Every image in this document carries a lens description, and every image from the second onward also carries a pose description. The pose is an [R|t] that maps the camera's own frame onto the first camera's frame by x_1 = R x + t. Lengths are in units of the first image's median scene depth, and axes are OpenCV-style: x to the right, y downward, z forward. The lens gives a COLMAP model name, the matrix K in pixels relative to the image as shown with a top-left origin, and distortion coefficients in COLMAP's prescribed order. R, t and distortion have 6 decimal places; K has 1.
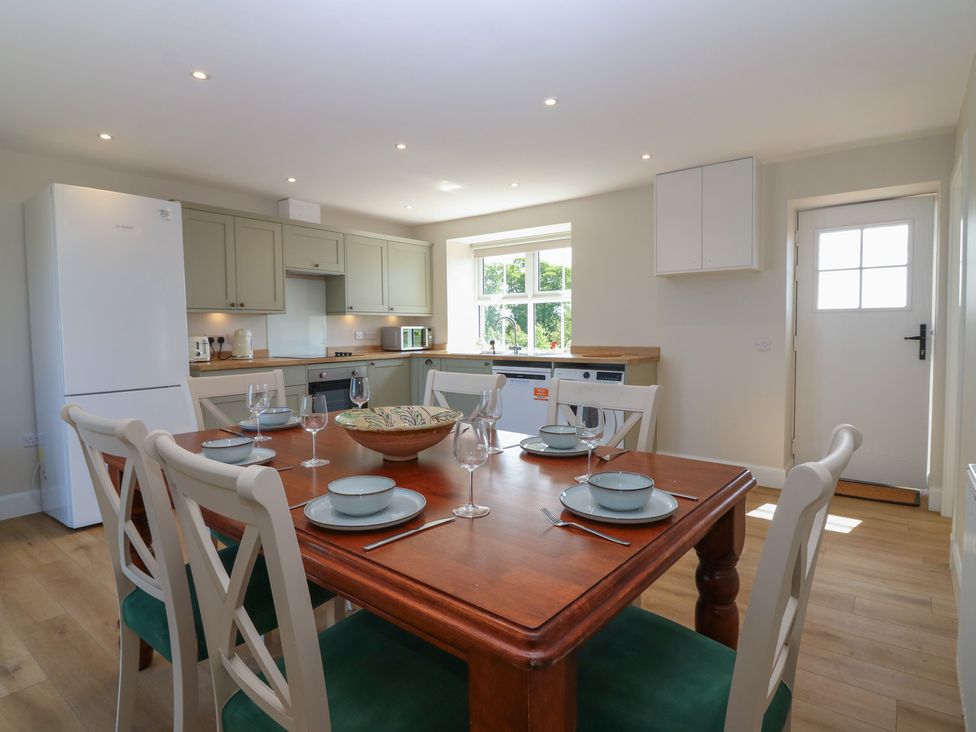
lens RADIAL K [[526.4, 0, 459.7], [0, 526.4, 360.0], [0, 0, 1]] dist [0.001715, -0.004076]
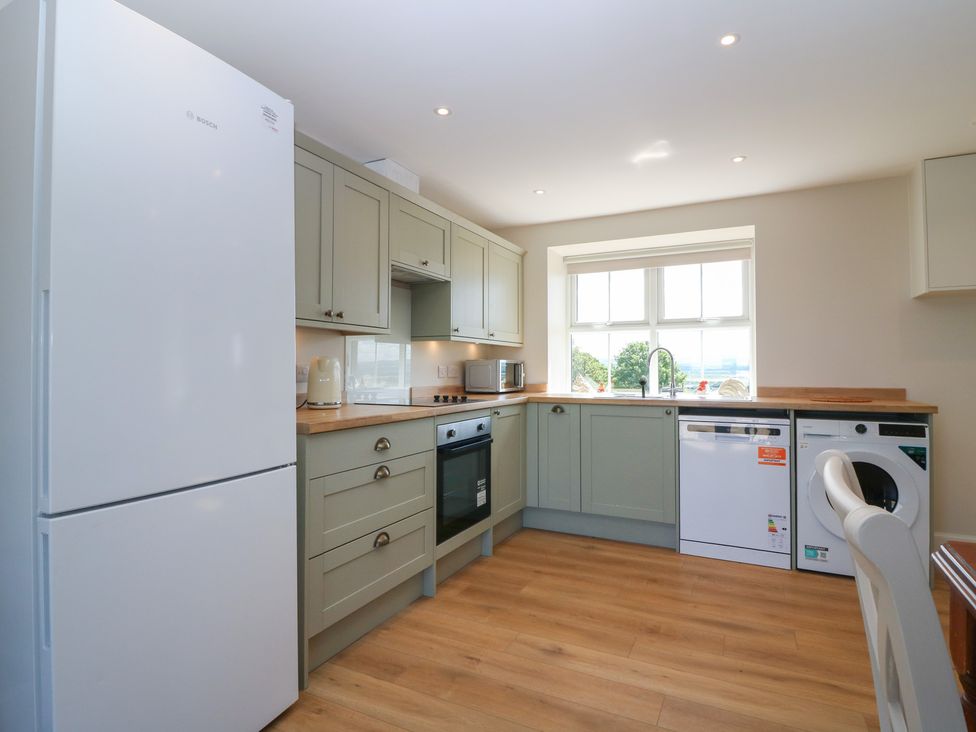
lens RADIAL K [[526.4, 0, 477.5], [0, 526.4, 365.6], [0, 0, 1]] dist [0.001715, -0.004076]
pose [[0.975915, 0.011518, 0.217849, -0.333650], [0.003543, 0.997637, -0.068619, -0.007344], [-0.218124, 0.067739, 0.973567, 0.345213]]
